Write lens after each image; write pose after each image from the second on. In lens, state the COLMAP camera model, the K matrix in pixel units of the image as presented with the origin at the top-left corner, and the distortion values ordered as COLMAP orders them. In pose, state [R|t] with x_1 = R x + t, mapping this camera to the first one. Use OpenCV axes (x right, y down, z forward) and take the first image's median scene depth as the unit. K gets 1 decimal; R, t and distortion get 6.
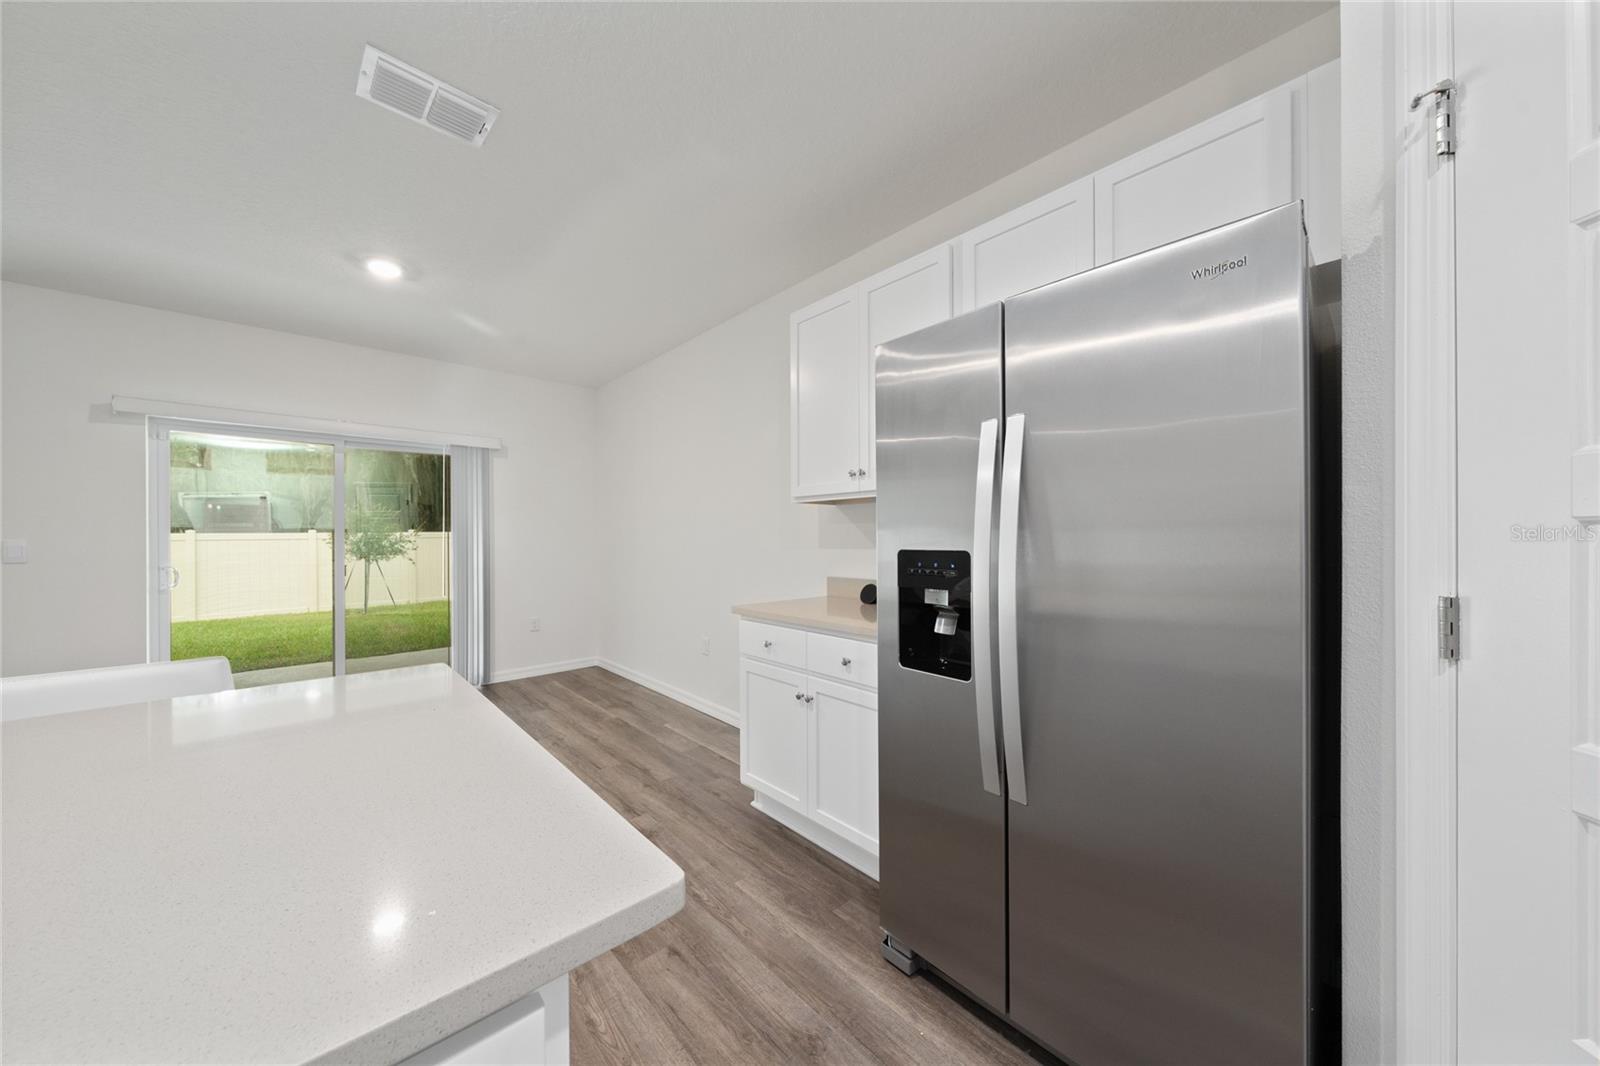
lens RADIAL K [[548.8, 0, 806.3], [0, 548.8, 536.8], [0, 0, 1]] dist [-0.001977, -0.000037]
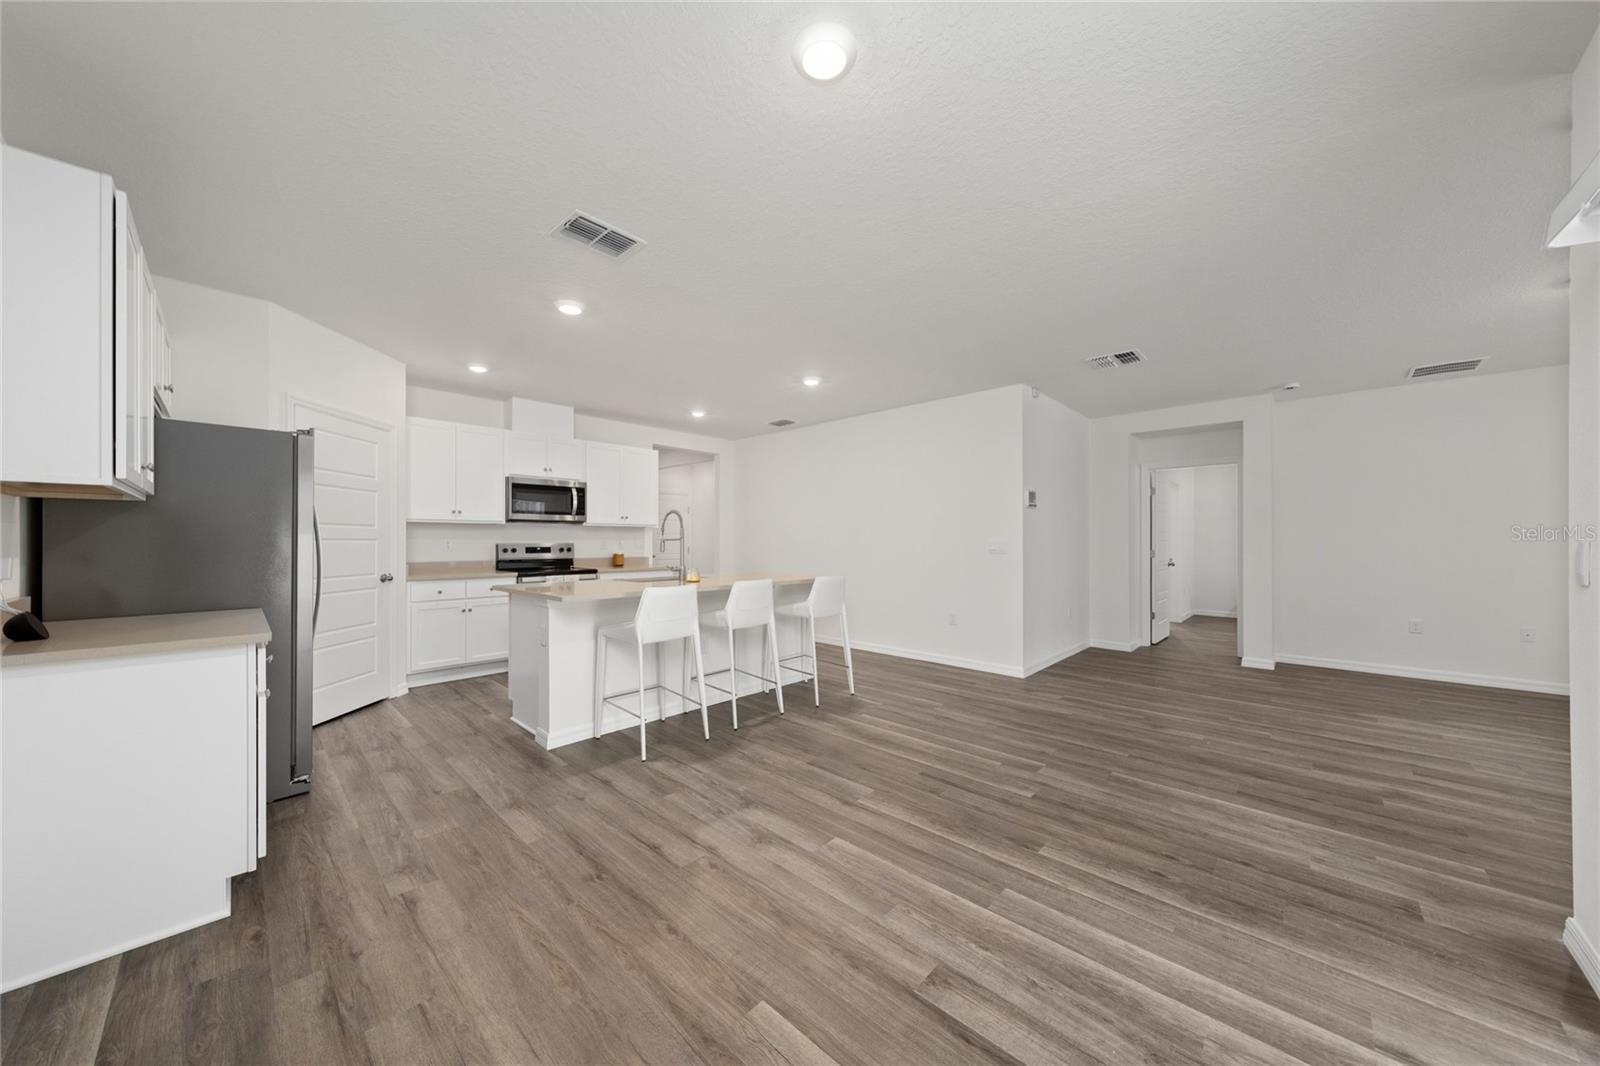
lens RADIAL K [[548.8, 0, 797.9], [0, 548.8, 542.9], [0, 0, 1]] dist [-0.001977, -0.000037]
pose [[-0.998512, 0.004099, -0.054375, -0.700112], [0.003893, 0.999985, 0.003881, 0.002269], [0.054390, 0.003664, -0.998513, 1.525909]]
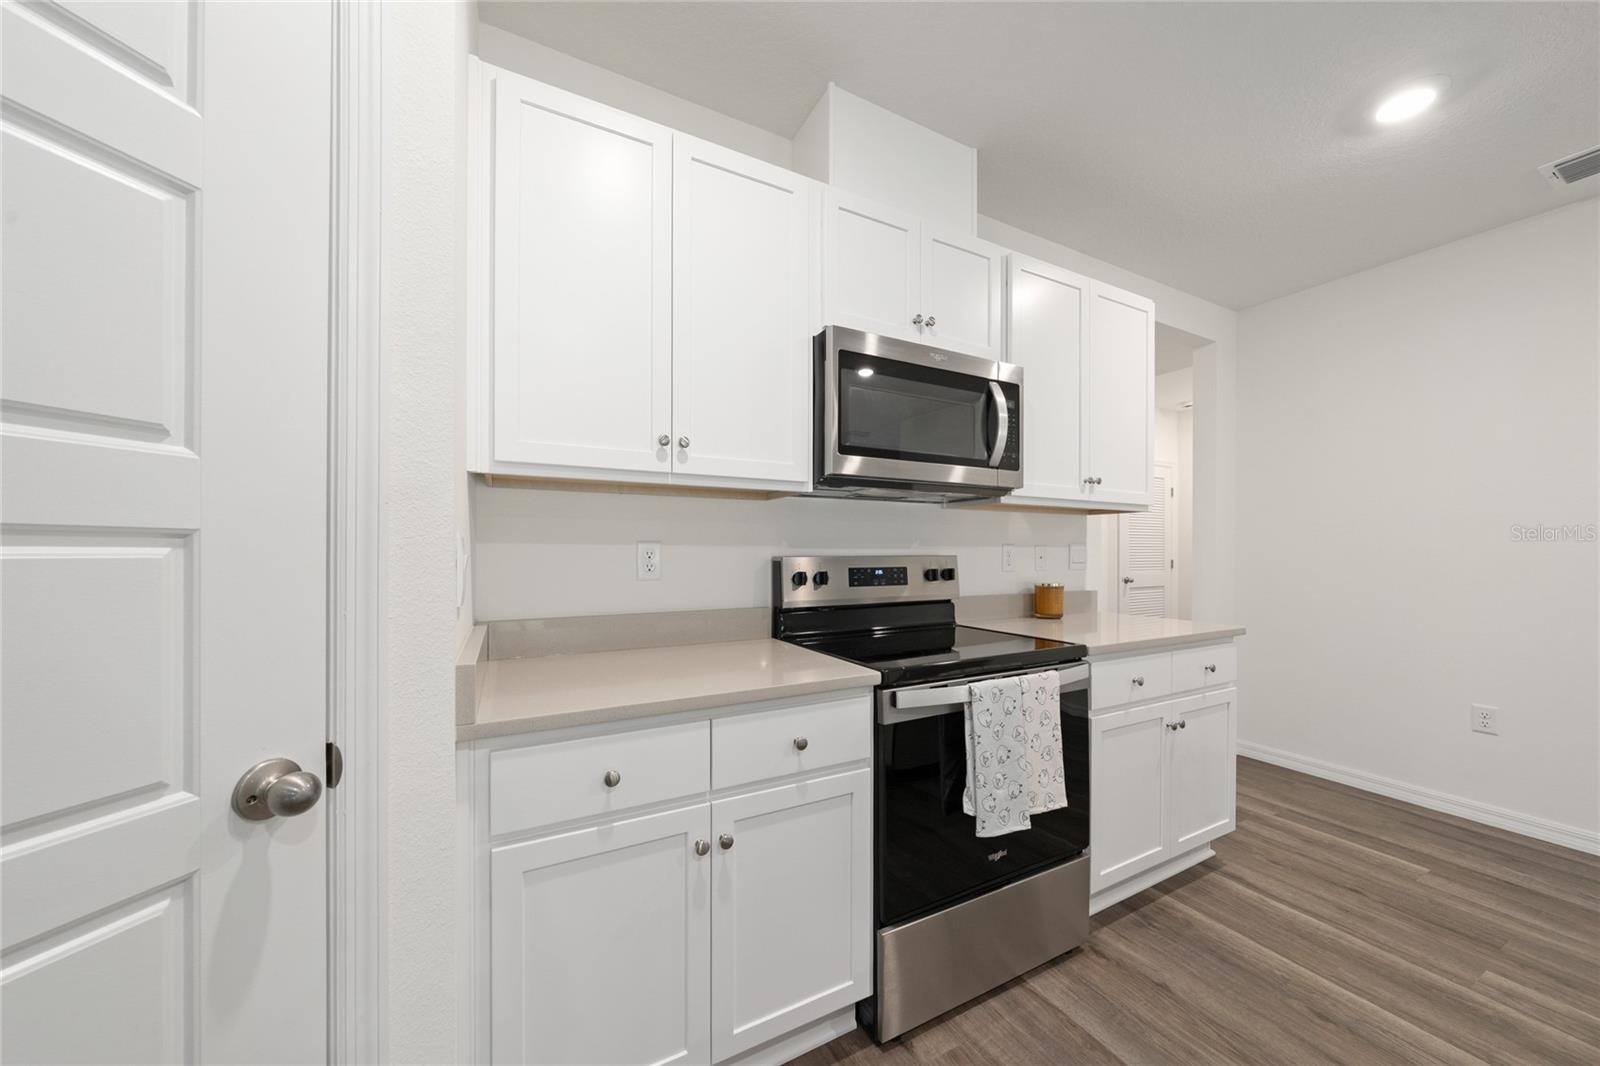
lens RADIAL K [[548.8, 0, 811.4], [0, 548.8, 558.0], [0, 0, 1]] dist [-0.001977, -0.000037]
pose [[-0.969830, -0.001142, 0.243780, 0.051207], [0.001952, 0.999921, 0.012452, 0.000601], [-0.243774, 0.012553, -0.969751, 0.165545]]
